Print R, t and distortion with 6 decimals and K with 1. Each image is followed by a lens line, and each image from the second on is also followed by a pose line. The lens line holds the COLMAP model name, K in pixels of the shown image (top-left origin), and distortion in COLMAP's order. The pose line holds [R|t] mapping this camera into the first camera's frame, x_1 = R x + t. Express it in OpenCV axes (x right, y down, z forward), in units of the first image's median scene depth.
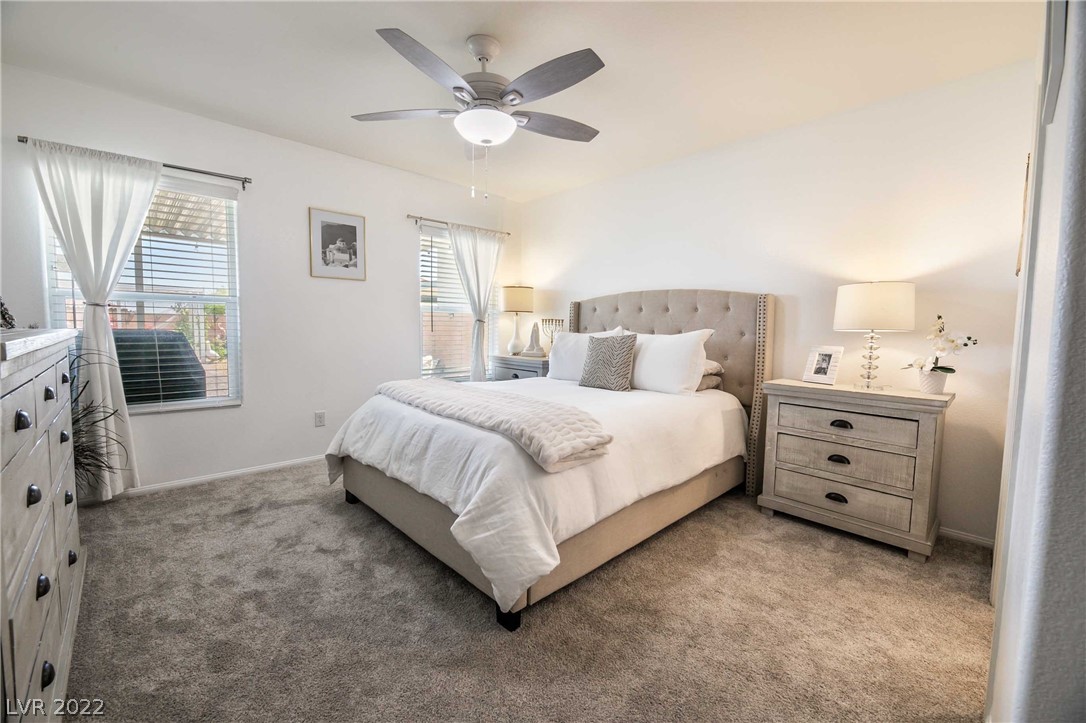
lens RADIAL K [[444.0, 0, 546.3], [0, 444.0, 356.5], [0, 0, 1]] dist [-0.003035, -0.000678]
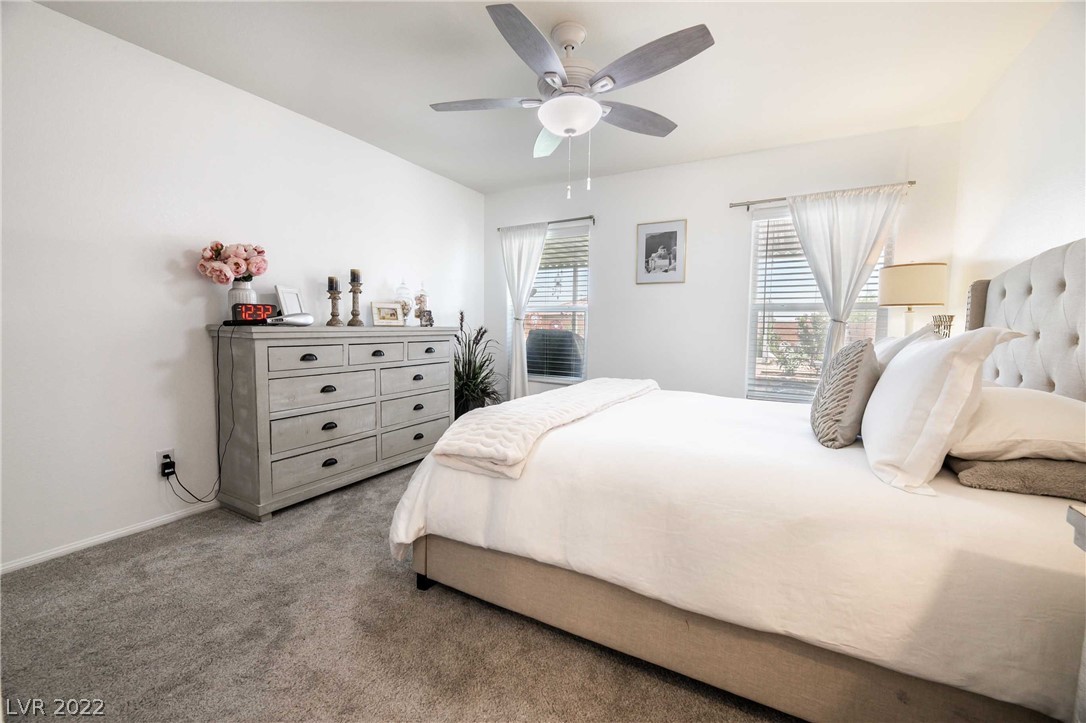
lens RADIAL K [[444.0, 0, 546.3], [0, 444.0, 356.5], [0, 0, 1]] dist [-0.003035, -0.000678]
pose [[0.291997, 0.058839, -0.954608, 0.505799], [-0.072175, 0.996615, 0.039352, -0.022005], [0.953692, 0.057408, 0.295256, 0.440890]]
